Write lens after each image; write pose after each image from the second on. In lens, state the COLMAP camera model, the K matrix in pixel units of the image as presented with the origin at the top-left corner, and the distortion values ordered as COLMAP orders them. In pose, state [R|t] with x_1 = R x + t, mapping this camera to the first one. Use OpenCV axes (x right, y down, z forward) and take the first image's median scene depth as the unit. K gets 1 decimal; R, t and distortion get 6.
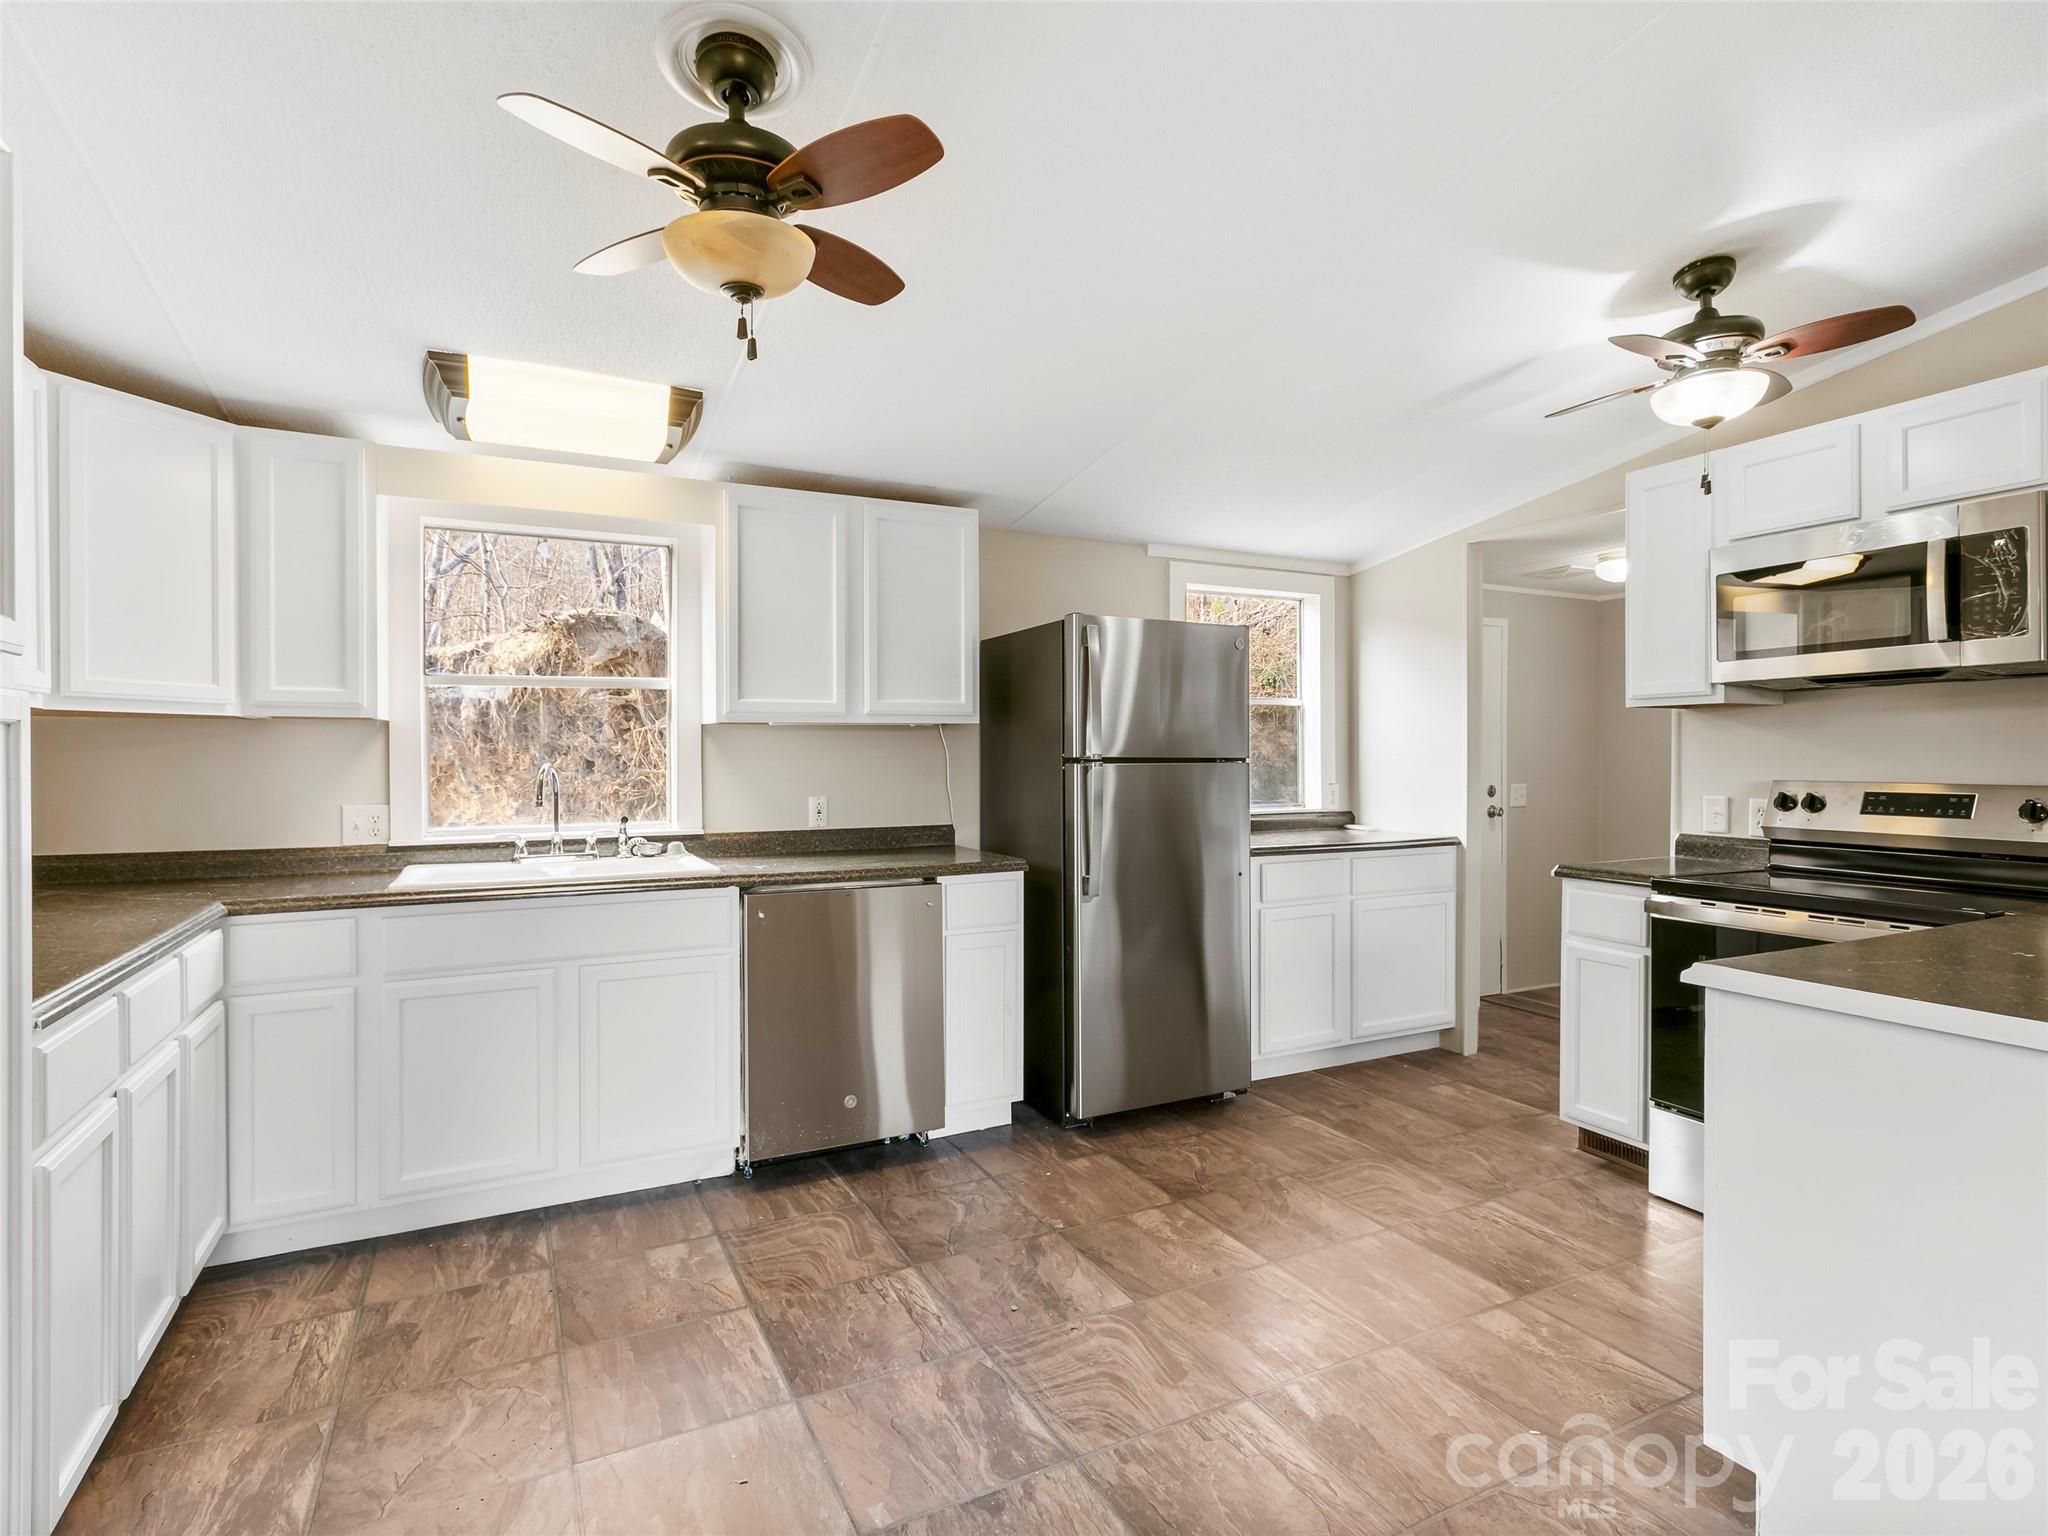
lens RADIAL K [[1055.4, 0, 1032.8], [0, 1055.4, 769.3], [0, 0, 1]] dist [0.001718, -0.000758]
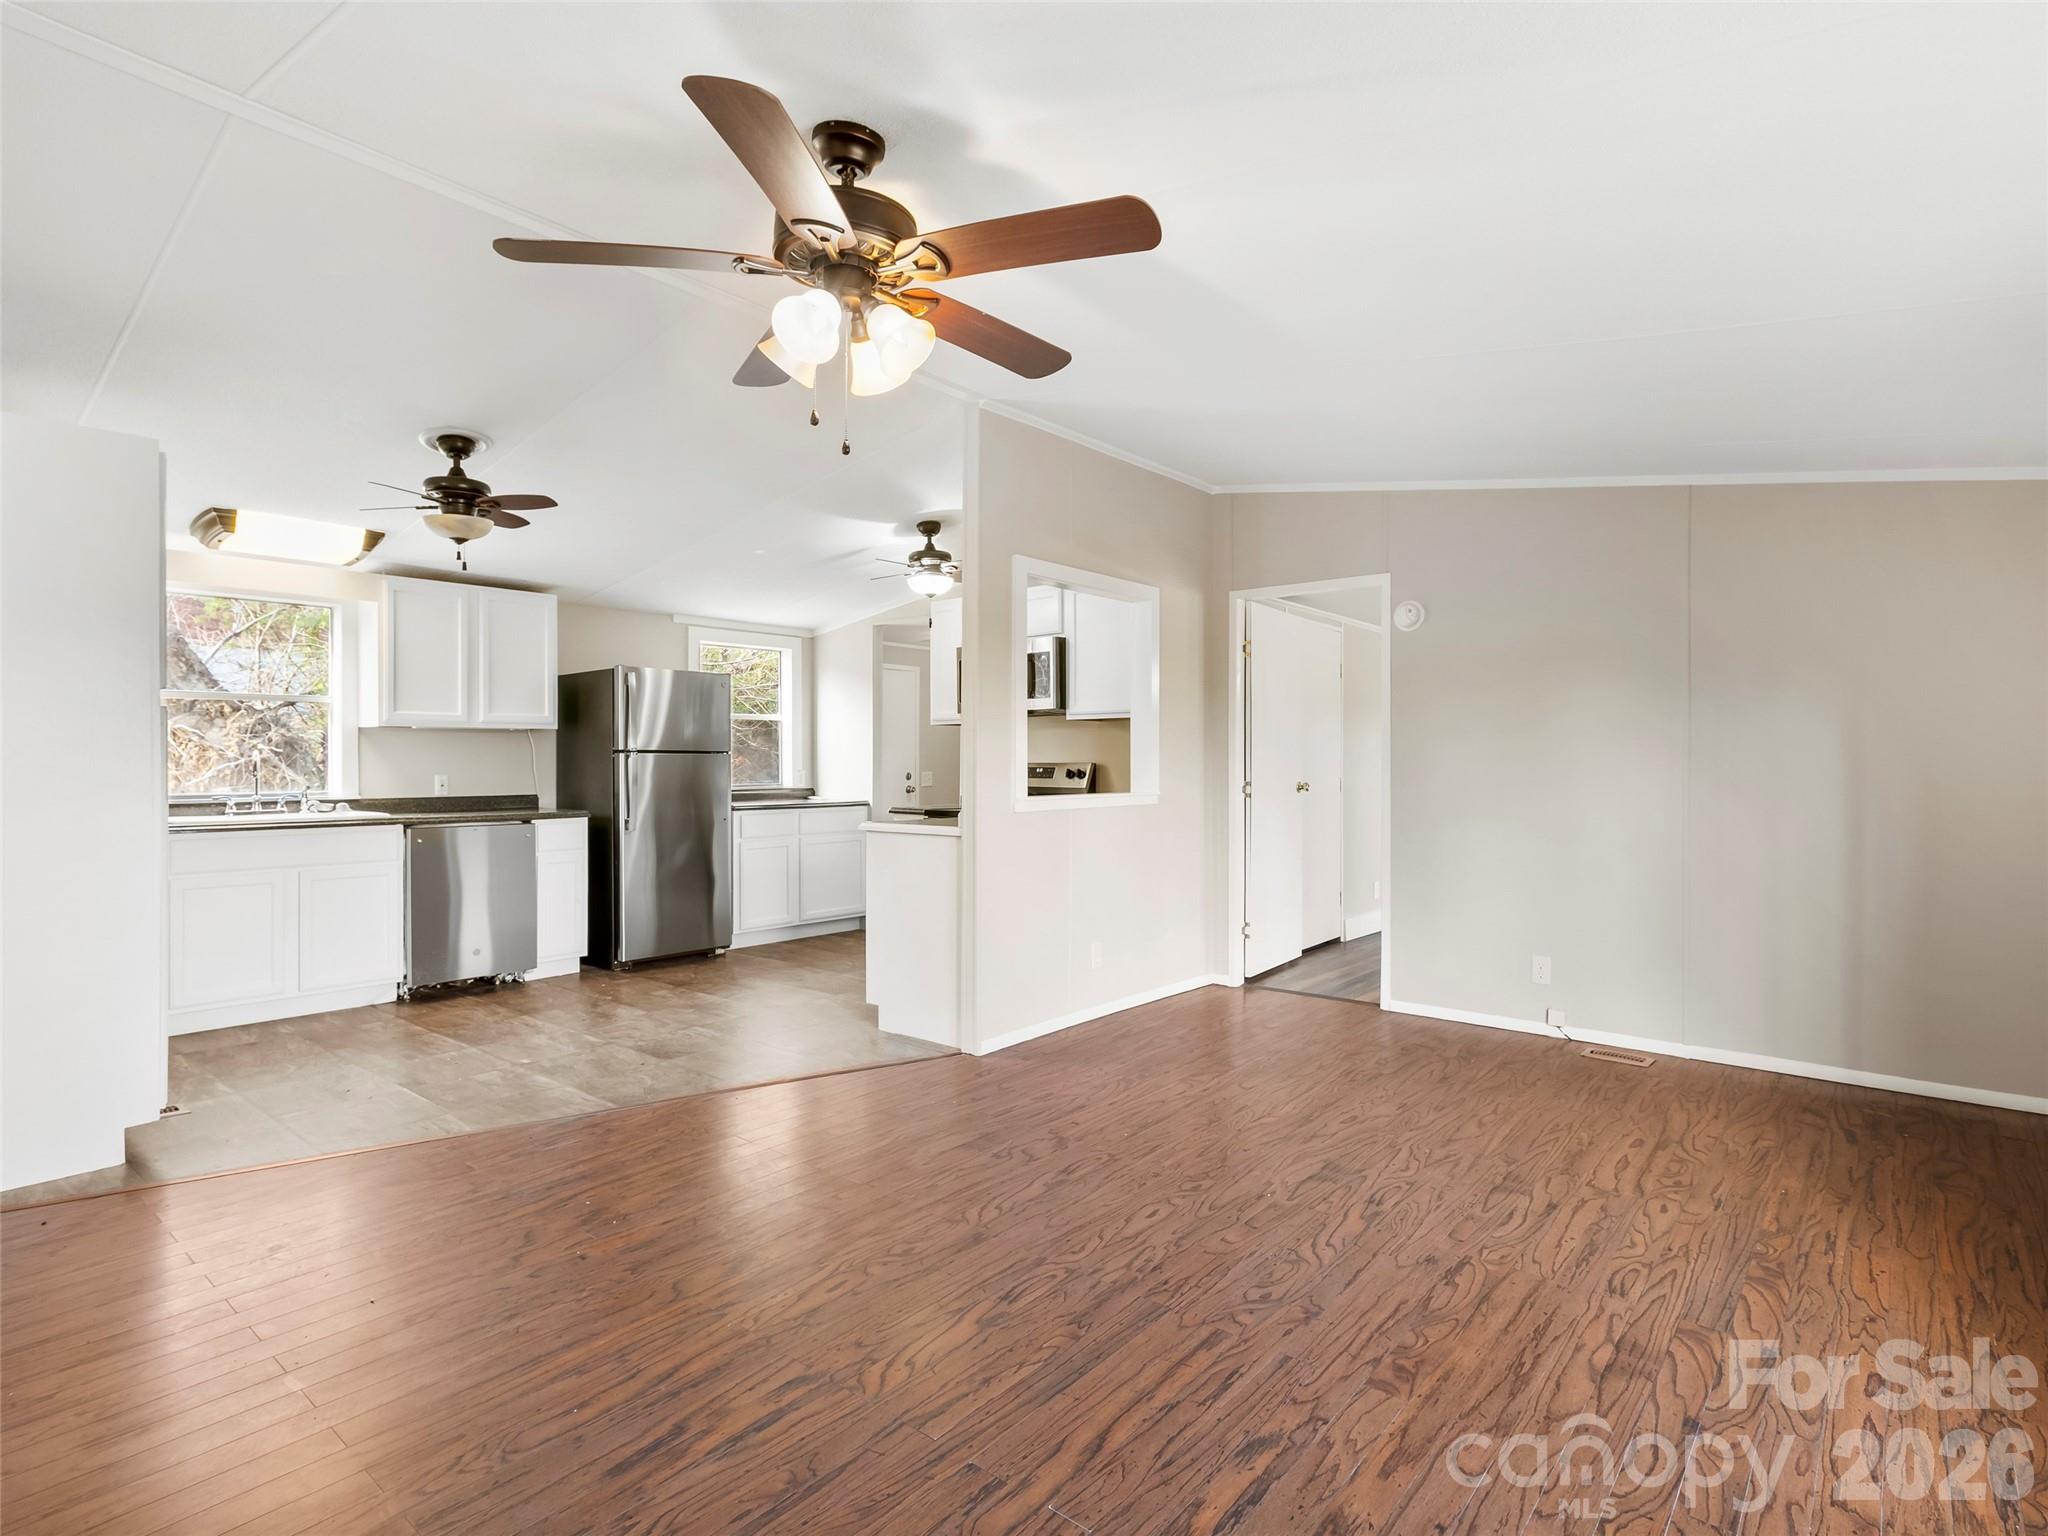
lens RADIAL K [[1055.4, 0, 1032.8], [0, 1055.4, 769.3], [0, 0, 1]] dist [0.001718, -0.000758]
pose [[0.921915, -0.000241, 0.387393, -0.006365], [0.003300, 0.999968, -0.007231, 0.034613], [-0.387379, 0.007945, 0.921886, -0.817677]]
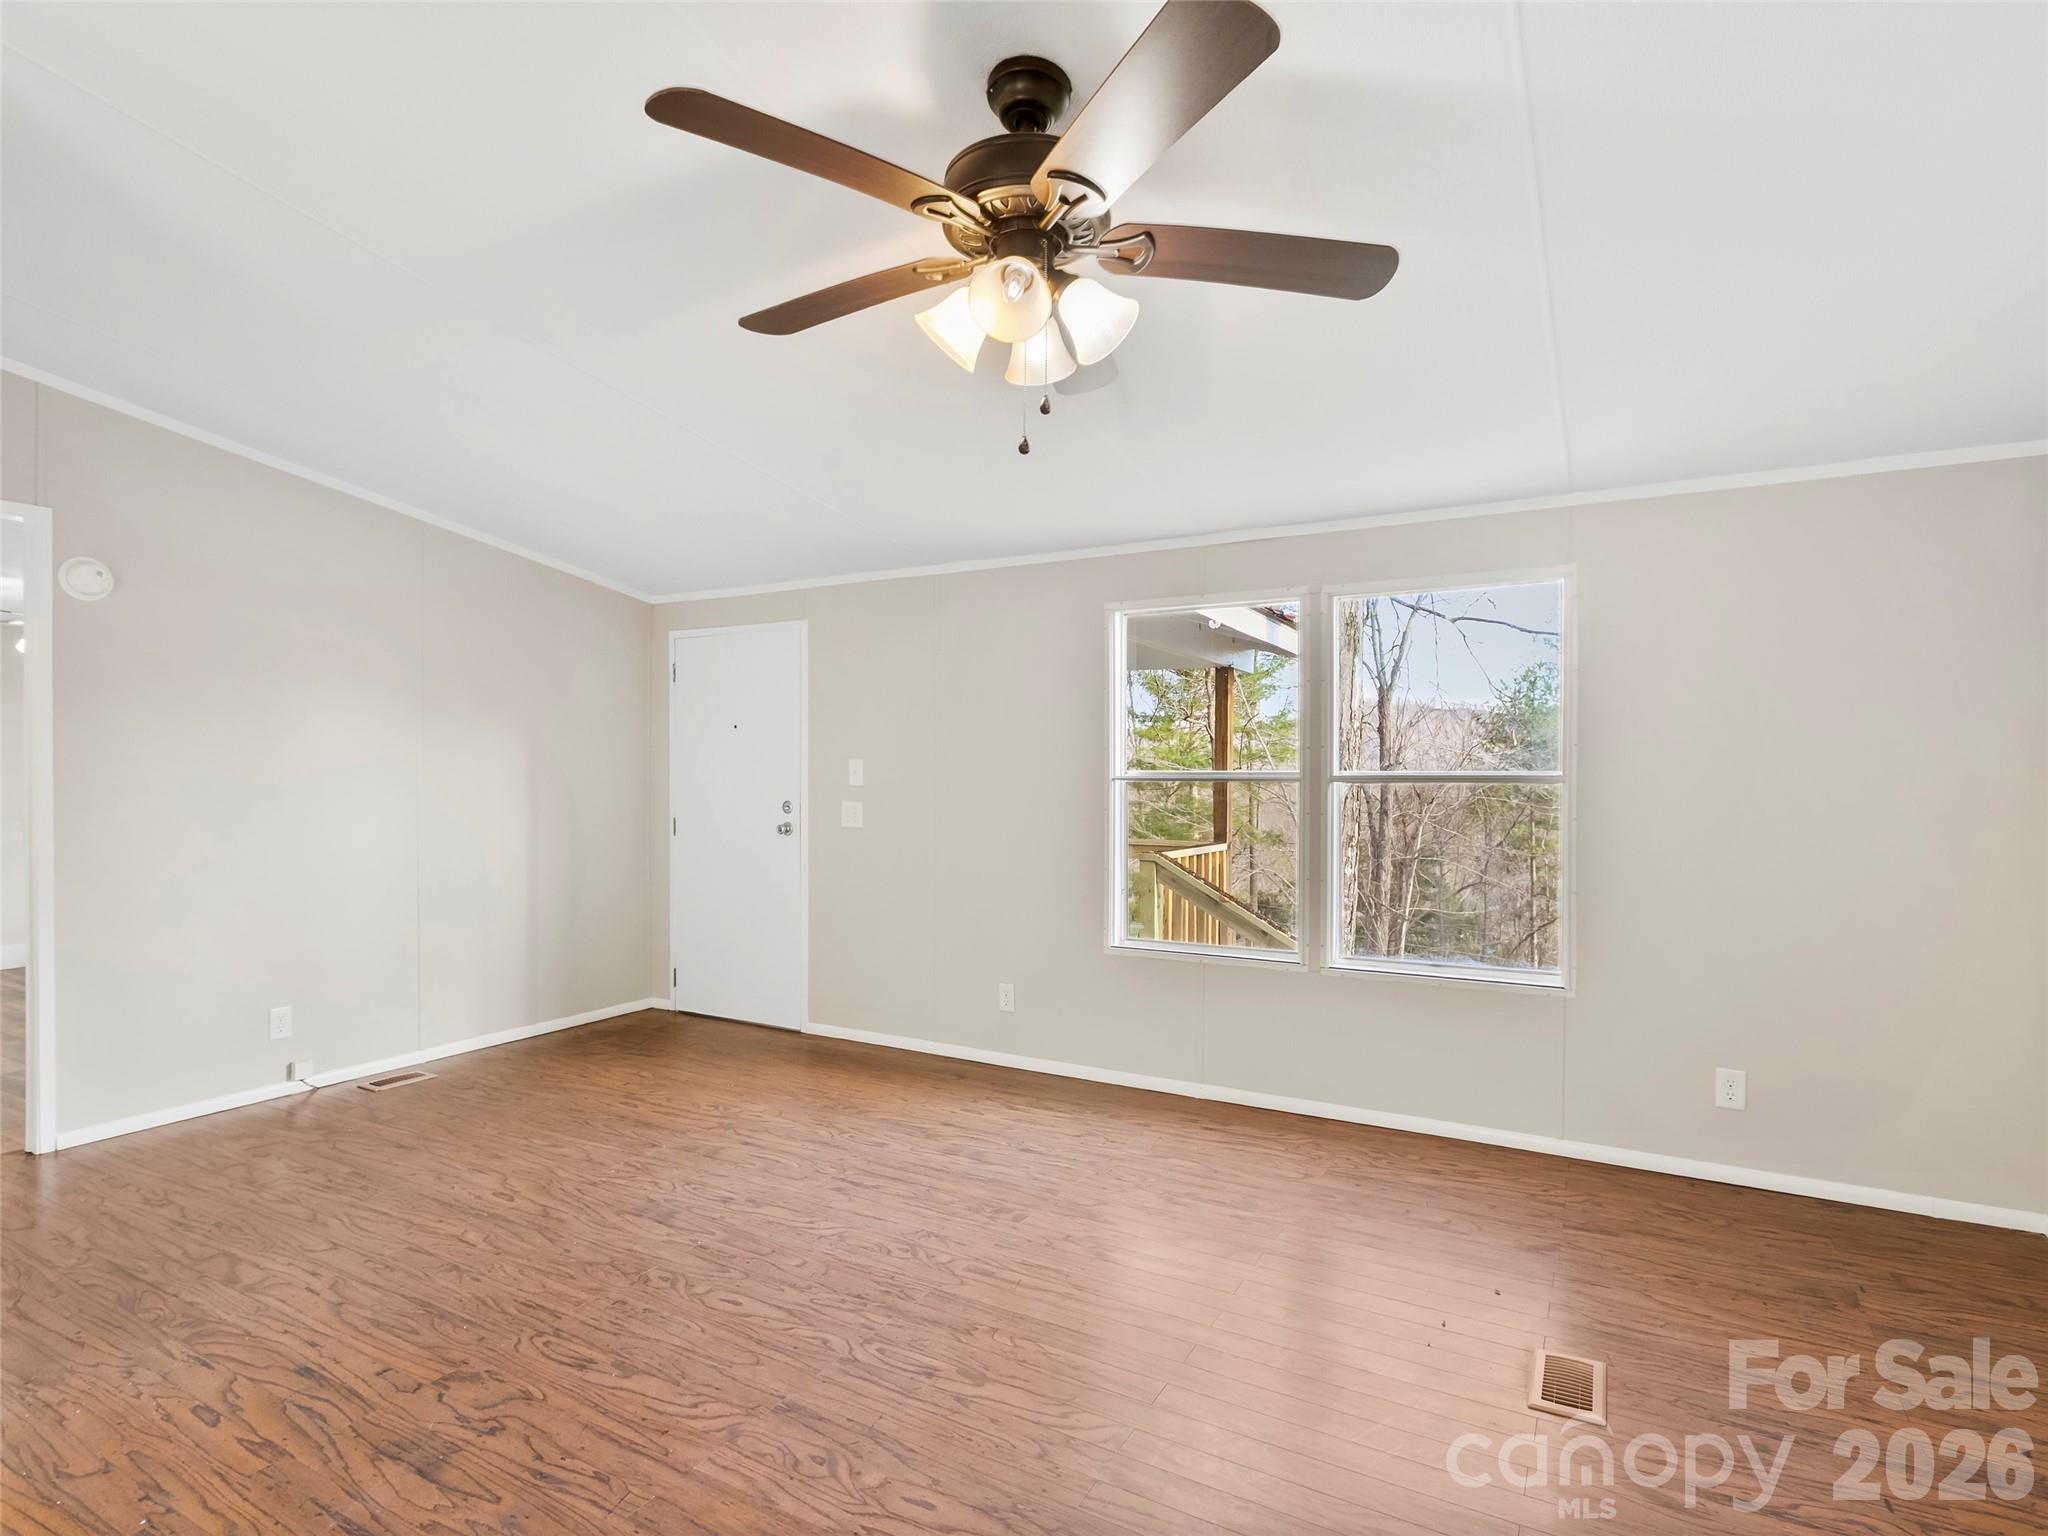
lens RADIAL K [[1055.4, 0, 1032.8], [0, 1055.4, 769.3], [0, 0, 1]] dist [0.001718, -0.000758]
pose [[-0.552601, -0.001831, 0.833444, -0.322275], [0.008662, 0.999931, 0.007940, -0.000267], [-0.833401, 0.011607, -0.552547, 0.103655]]
